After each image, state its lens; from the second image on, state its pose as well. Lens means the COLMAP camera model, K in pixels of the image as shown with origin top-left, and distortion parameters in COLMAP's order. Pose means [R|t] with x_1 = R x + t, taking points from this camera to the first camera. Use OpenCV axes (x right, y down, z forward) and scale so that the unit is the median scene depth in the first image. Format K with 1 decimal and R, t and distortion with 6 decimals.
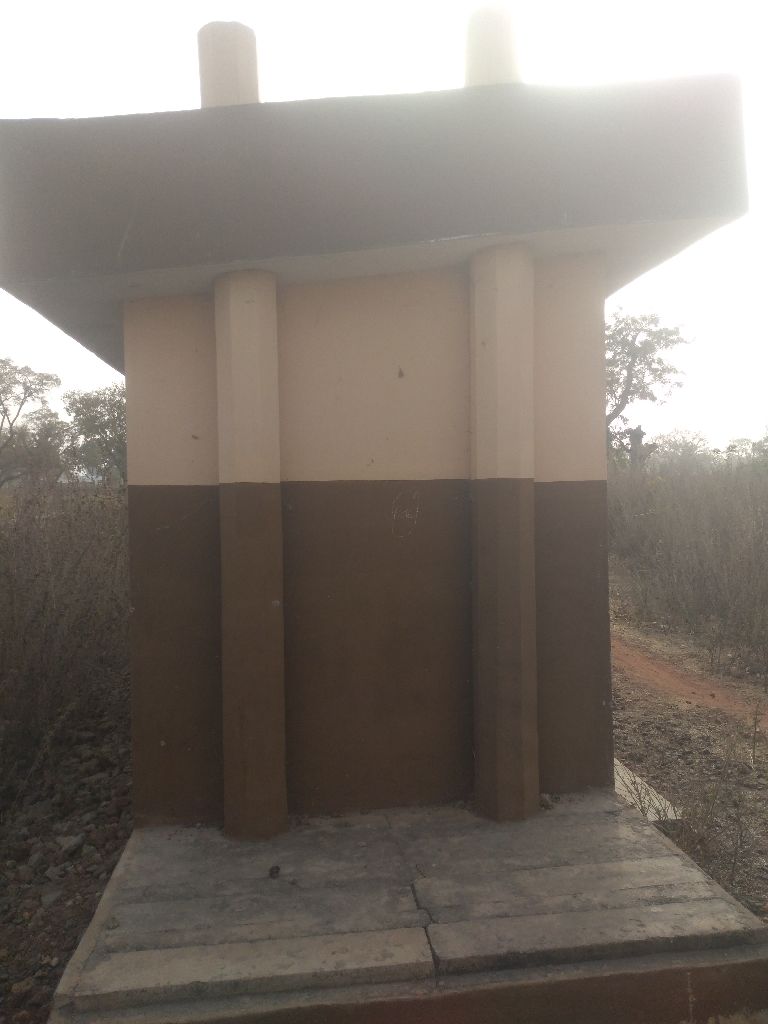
lens RADIAL K [[757.1, 0, 387.1], [0, 757.1, 503.1], [0, 0, 1]] dist [-0.041762, 0.016882]
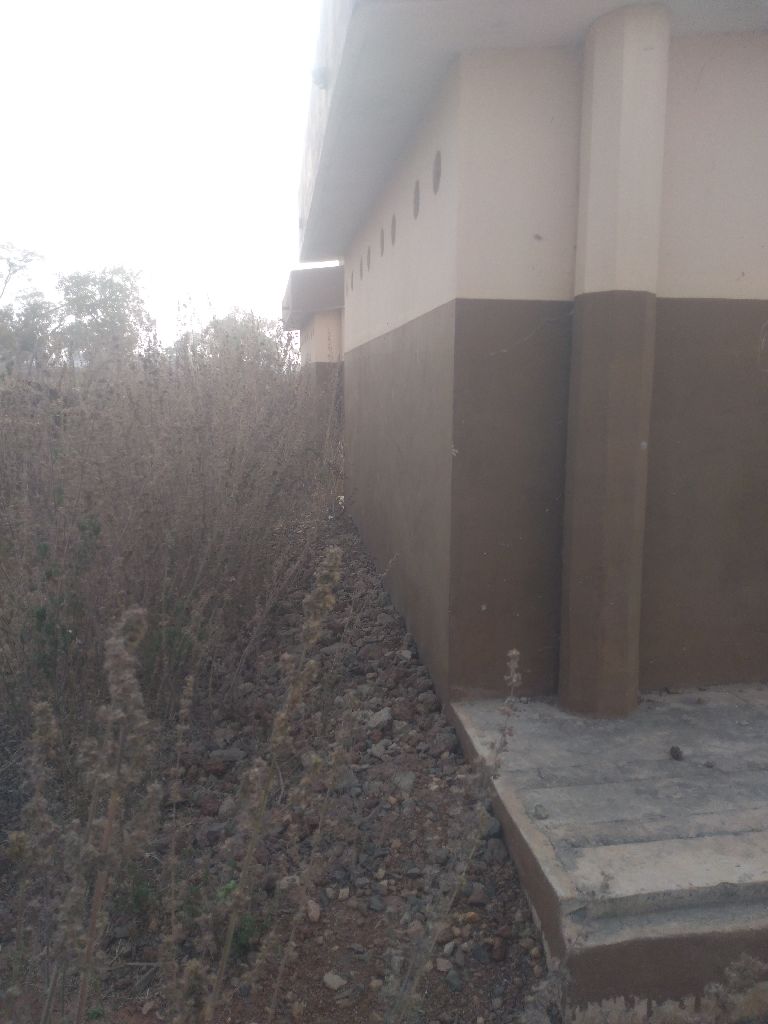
lens RADIAL K [[757.1, 0, 380.4], [0, 757.1, 511.7], [0, 0, 1]] dist [-0.041762, 0.016882]
pose [[0.999739, 0.022526, 0.003733, -0.453713], [-0.022832, 0.987653, 0.154985, 0.087456], [-0.000196, -0.155030, 0.987910, 0.182094]]
